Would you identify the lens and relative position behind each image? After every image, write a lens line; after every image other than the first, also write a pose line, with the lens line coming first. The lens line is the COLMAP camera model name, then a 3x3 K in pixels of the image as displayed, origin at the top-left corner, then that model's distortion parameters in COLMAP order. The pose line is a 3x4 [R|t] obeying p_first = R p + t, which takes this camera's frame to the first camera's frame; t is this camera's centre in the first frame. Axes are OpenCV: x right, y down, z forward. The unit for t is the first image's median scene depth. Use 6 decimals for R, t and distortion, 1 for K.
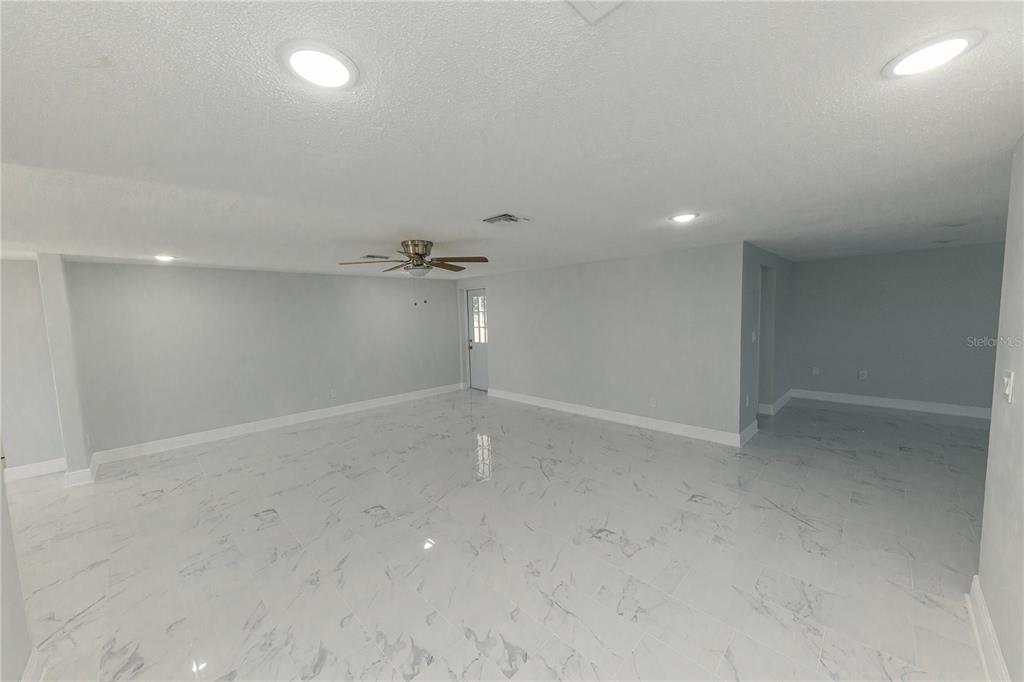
lens RADIAL K [[368.5, 0, 512.0], [0, 368.5, 341.0], [0, 0, 1]] dist [0.000783, 0.000033]
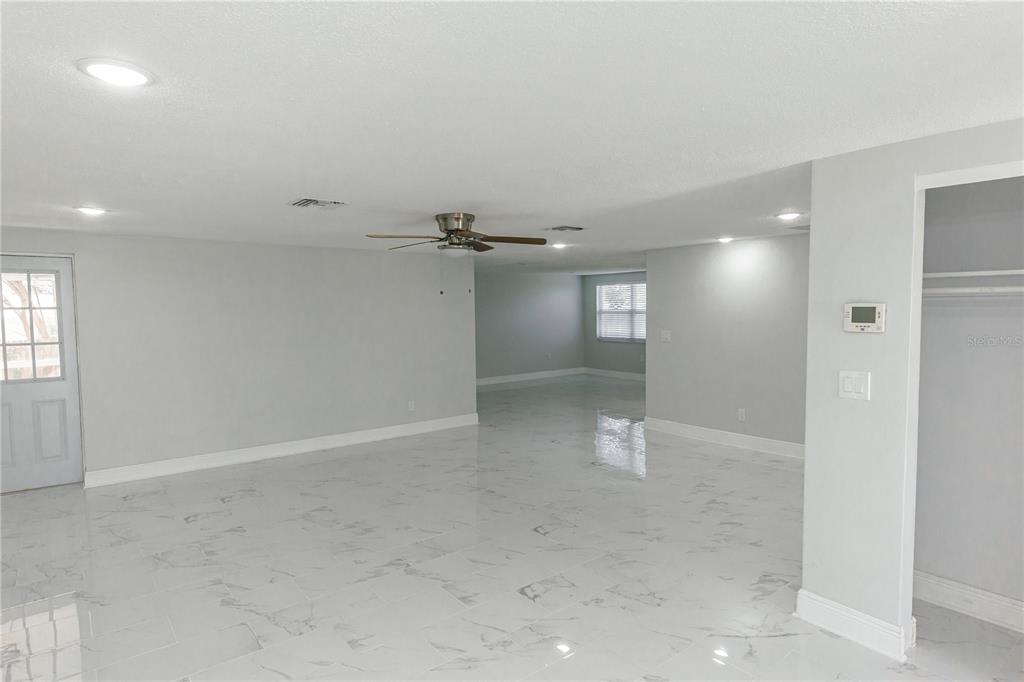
lens RADIAL K [[596.0, 0, 512.0], [0, 596.0, 341.0], [0, 0, 1]] dist [0.000190, -0.000055]
pose [[0.119633, -0.033967, 0.992237, -1.454613], [0.085998, 0.996013, 0.023728, -0.017428], [-0.989087, 0.082491, 0.122078, 0.718916]]
